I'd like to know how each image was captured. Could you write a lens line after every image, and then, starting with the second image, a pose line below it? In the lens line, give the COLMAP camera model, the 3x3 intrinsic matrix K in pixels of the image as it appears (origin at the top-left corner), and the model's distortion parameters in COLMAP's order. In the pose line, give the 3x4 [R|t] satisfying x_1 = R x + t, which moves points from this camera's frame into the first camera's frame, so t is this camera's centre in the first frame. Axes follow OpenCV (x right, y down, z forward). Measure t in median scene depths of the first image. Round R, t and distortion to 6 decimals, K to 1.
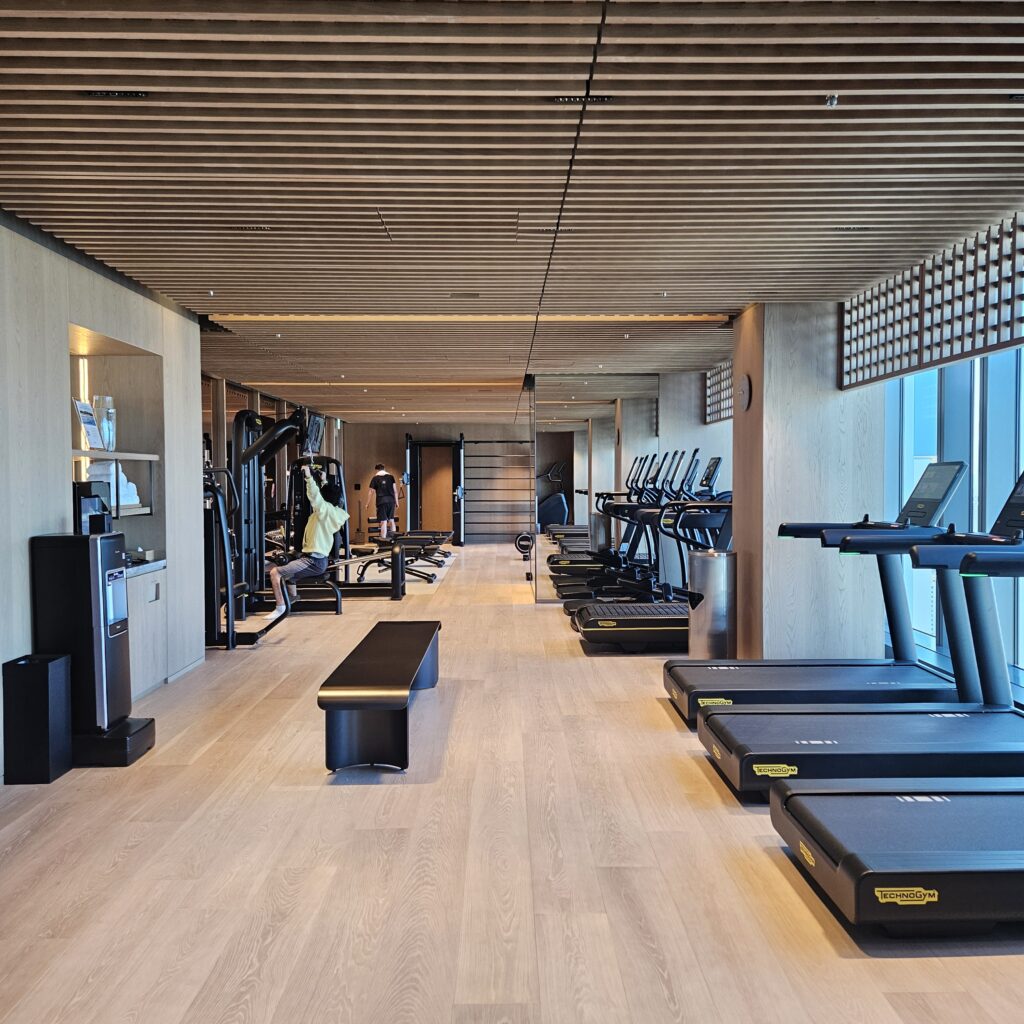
lens RADIAL K [[827.0, 0, 512.0], [0, 827.0, 512.0], [0, 0, 1]] dist [-0.000685, -0.000039]
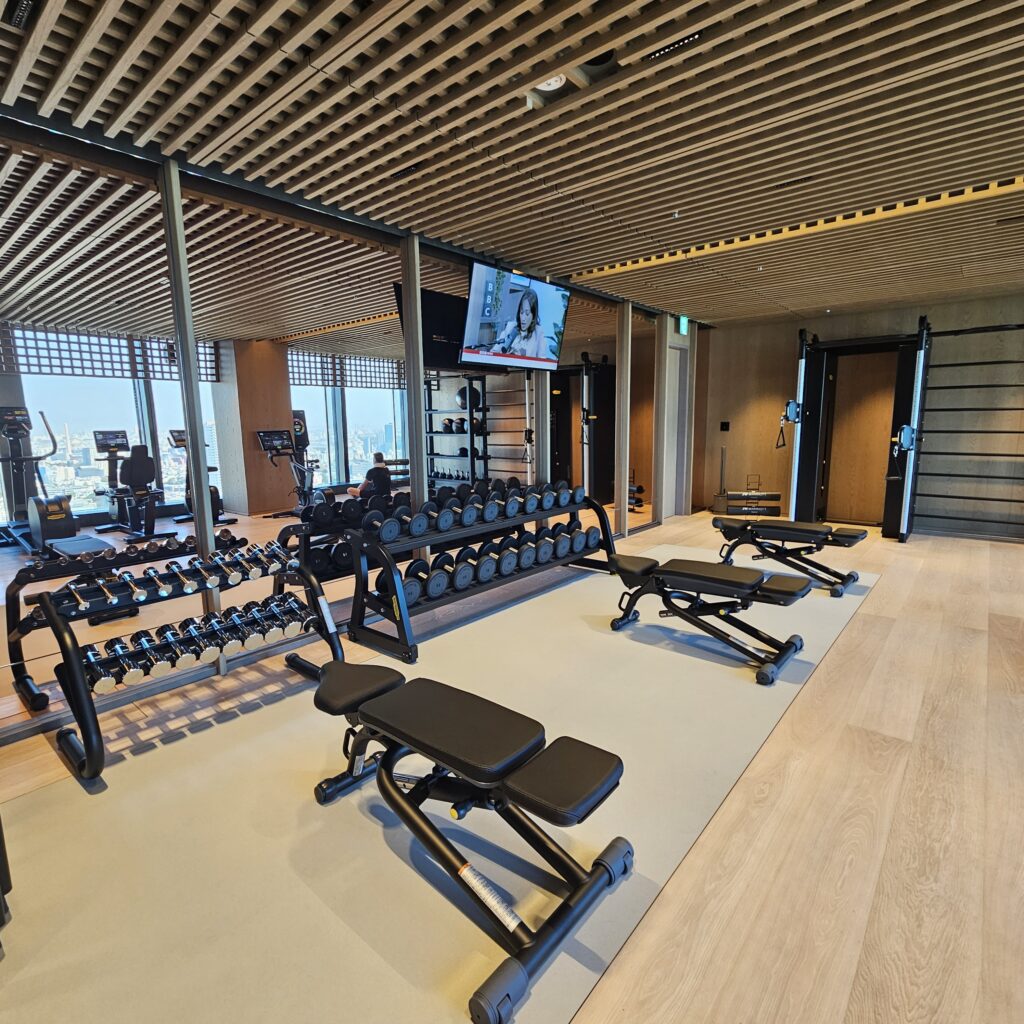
lens RADIAL K [[561.8, 0, 512.0], [0, 561.8, 512.0], [0, 0, 1]] dist [-0.004227, -0.000379]
pose [[0.759224, 0.093461, -0.644084, -0.020619], [-0.013827, 0.991728, 0.127607, -0.018873], [0.650682, -0.087976, 0.754236, 0.570830]]
